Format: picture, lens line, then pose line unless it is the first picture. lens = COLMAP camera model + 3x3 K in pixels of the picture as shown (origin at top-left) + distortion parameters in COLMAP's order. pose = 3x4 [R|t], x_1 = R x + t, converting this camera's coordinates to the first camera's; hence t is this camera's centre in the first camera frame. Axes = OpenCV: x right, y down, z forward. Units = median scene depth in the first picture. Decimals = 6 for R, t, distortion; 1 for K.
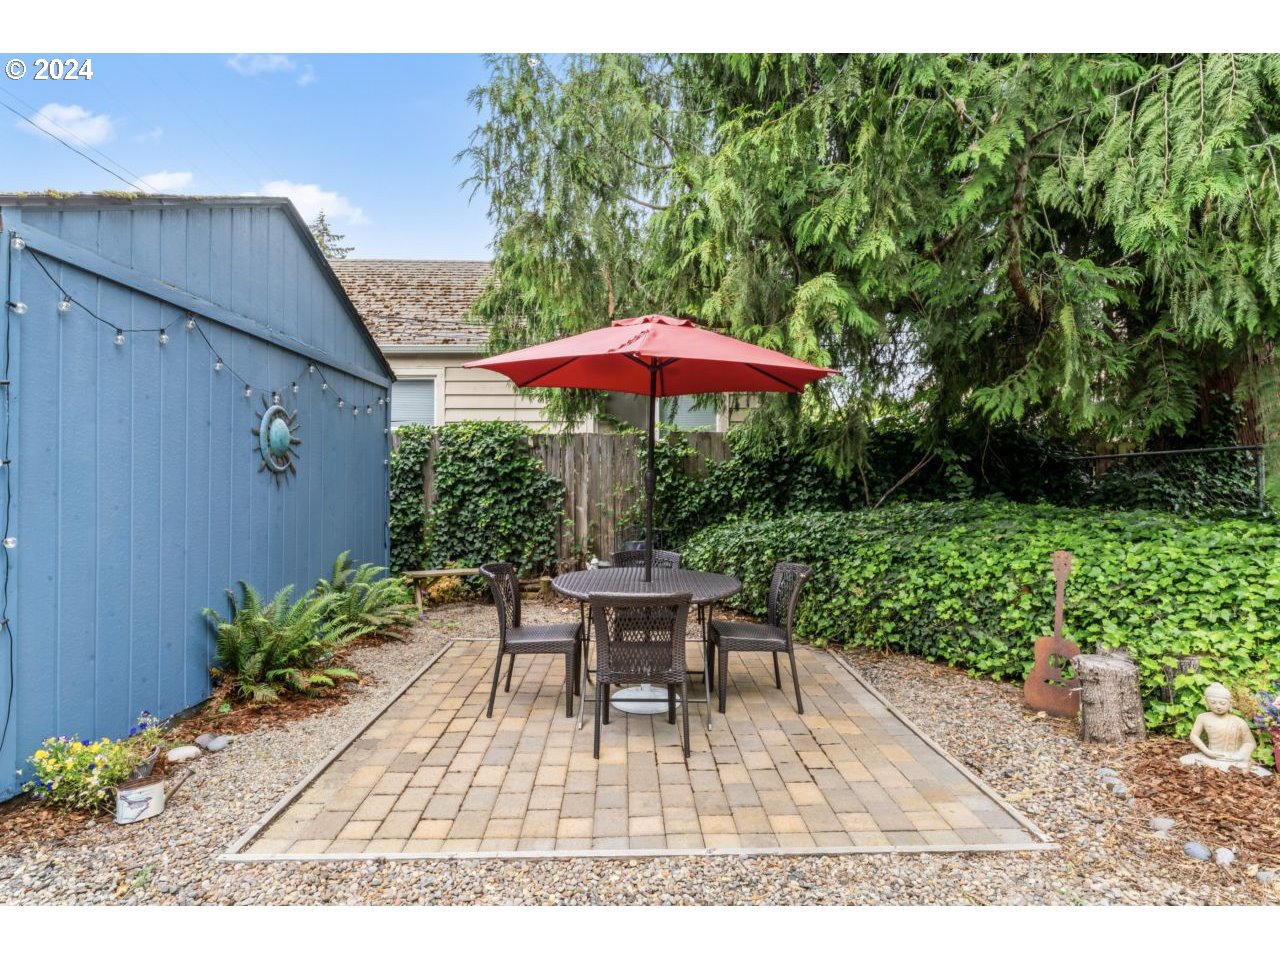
lens RADIAL K [[676.4, 0, 637.0], [0, 676.4, 477.8], [0, 0, 1]] dist [0.000408, -0.001487]
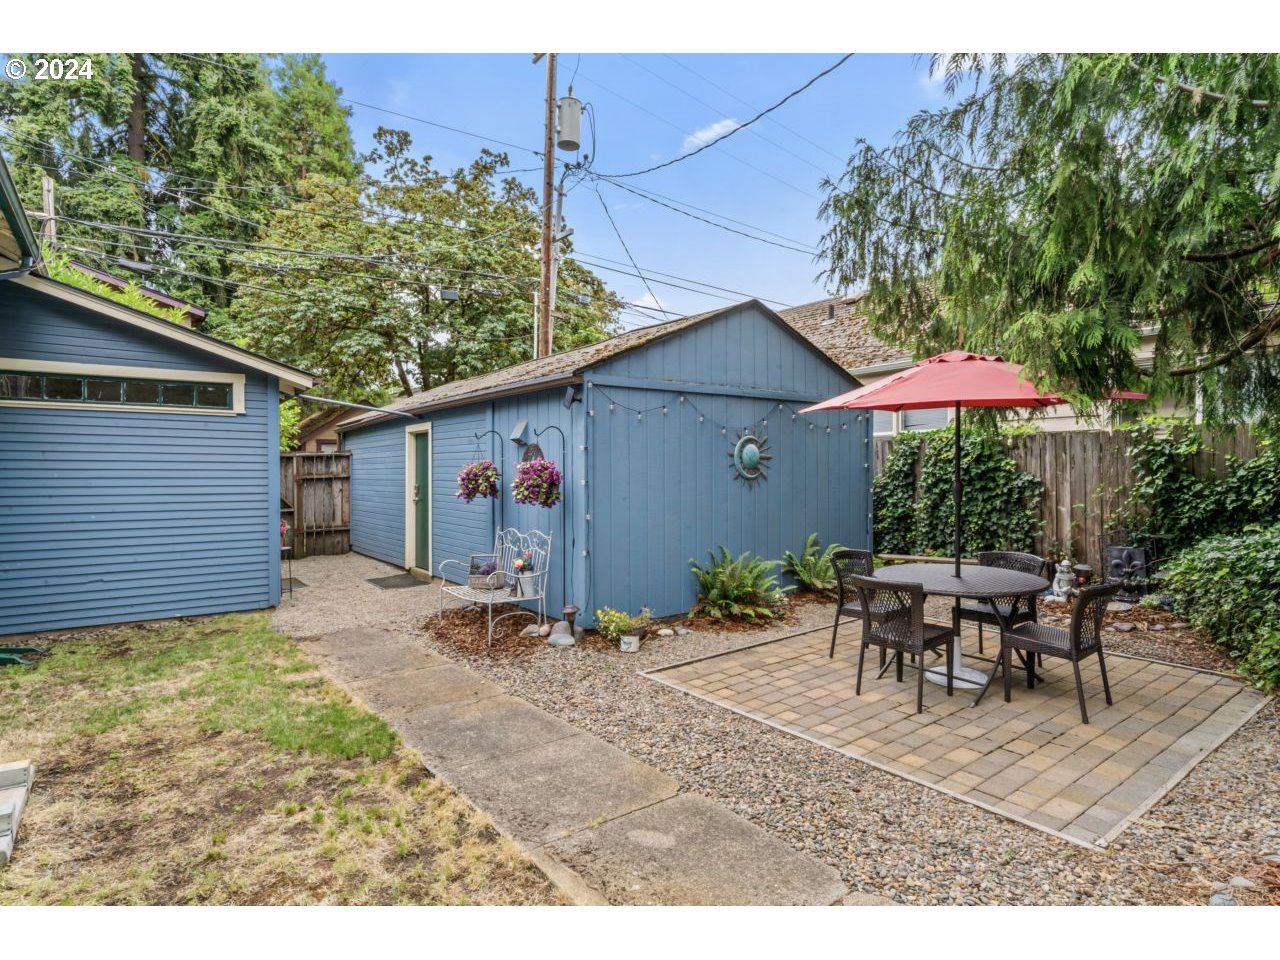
lens RADIAL K [[676.4, 0, 643.9], [0, 676.4, 477.7], [0, 0, 1]] dist [0.000408, -0.001487]
pose [[0.595799, 0.008517, -0.803088, 0.467643], [0.012561, 0.999723, 0.019922, -0.036572], [0.803035, -0.021957, 0.595527, -0.097079]]
